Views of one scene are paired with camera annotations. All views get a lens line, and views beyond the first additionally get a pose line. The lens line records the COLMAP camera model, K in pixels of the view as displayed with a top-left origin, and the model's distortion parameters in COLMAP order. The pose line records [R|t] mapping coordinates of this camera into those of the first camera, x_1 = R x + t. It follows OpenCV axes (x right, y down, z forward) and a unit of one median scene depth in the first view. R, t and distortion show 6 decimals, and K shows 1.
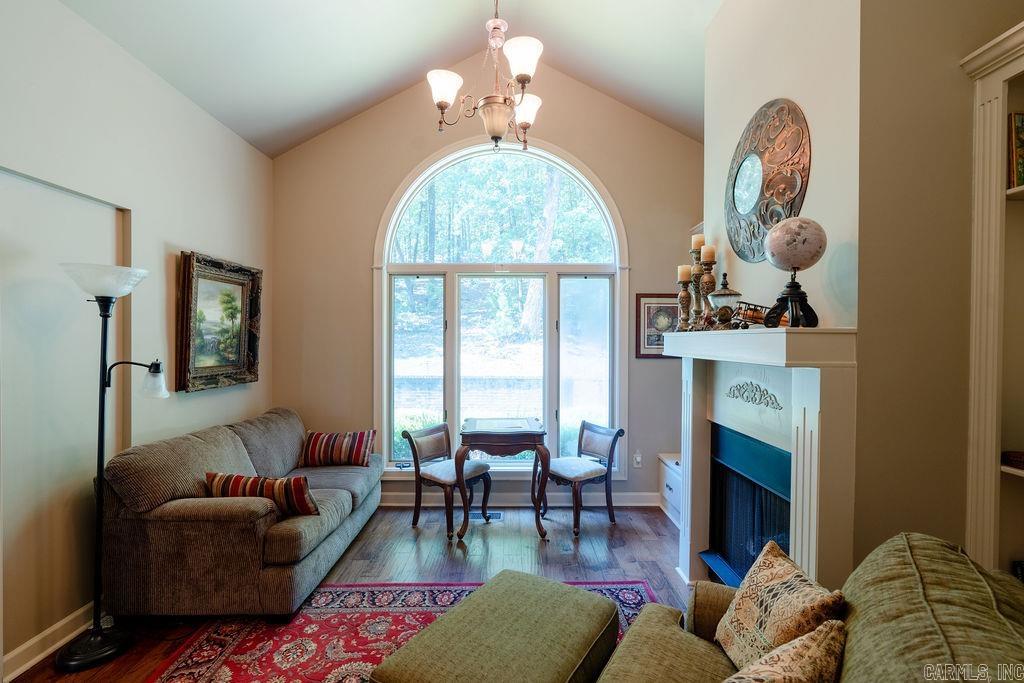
lens RADIAL K [[460.5, 0, 512.7], [0, 460.5, 343.4], [0, 0, 1]] dist [-0.013228, 0.006616]
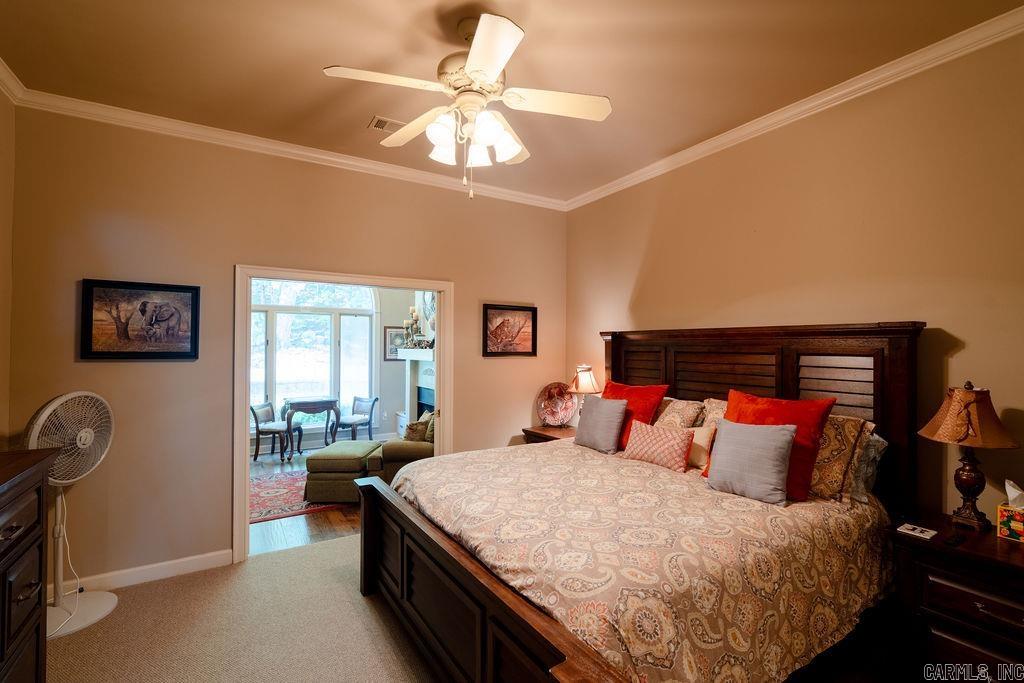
lens RADIAL K [[460.5, 0, 512.7], [0, 460.5, 343.4], [0, 0, 1]] dist [-0.013228, 0.006616]
pose [[0.849463, 0.005198, 0.527622, -0.303966], [0.003641, 0.999870, -0.015714, -0.008634], [-0.527635, 0.015270, 0.849334, -0.958198]]
